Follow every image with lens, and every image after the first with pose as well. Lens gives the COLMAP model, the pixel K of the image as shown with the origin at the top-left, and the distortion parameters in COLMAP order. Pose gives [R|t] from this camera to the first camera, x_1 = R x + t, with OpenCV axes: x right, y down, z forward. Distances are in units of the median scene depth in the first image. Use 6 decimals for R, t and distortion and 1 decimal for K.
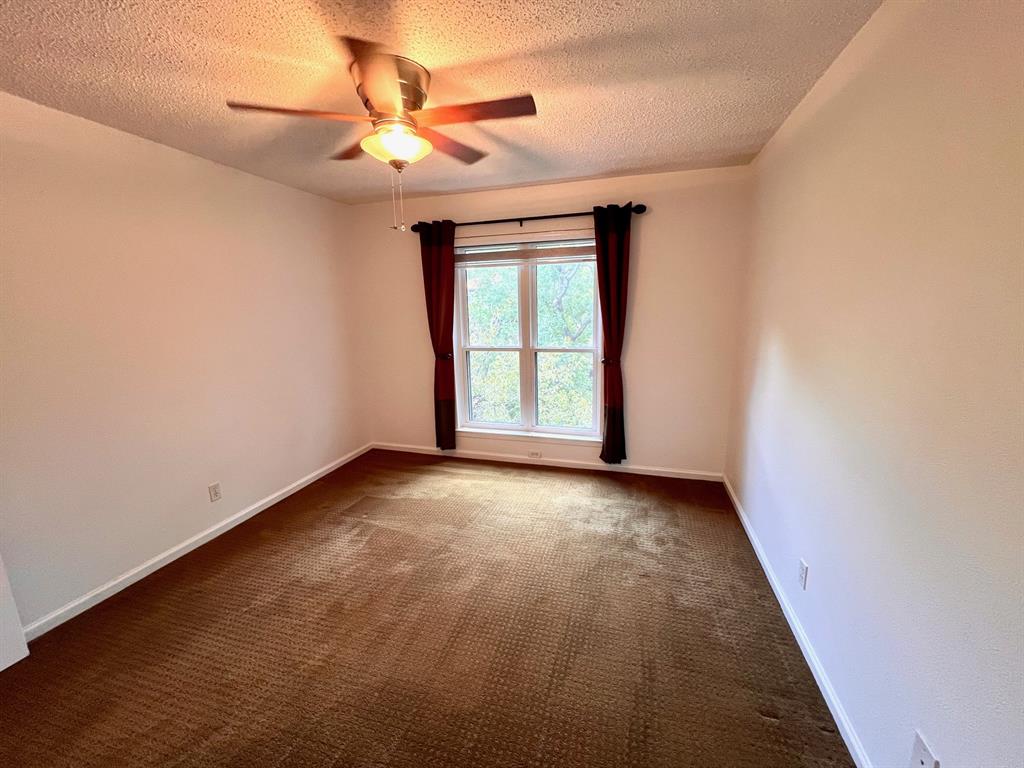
lens RADIAL K [[409.2, 0, 512.0], [0, 409.2, 384.0], [0, 0, 1]] dist [-0.001366, -0.000076]
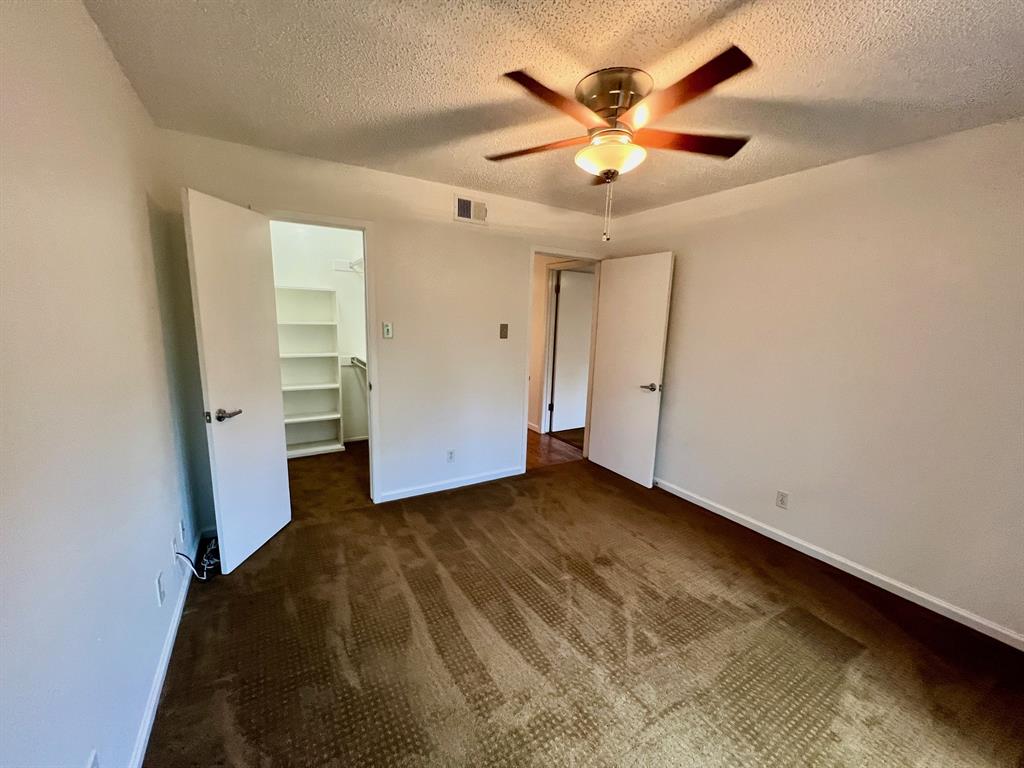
lens RADIAL K [[409.2, 0, 512.0], [0, 409.2, 384.0], [0, 0, 1]] dist [-0.001366, -0.000076]
pose [[-0.669641, 0.127595, -0.731642, 0.450765], [-0.167411, 0.933844, 0.316082, -0.225353], [0.723570, 0.334147, -0.603980, 0.999000]]
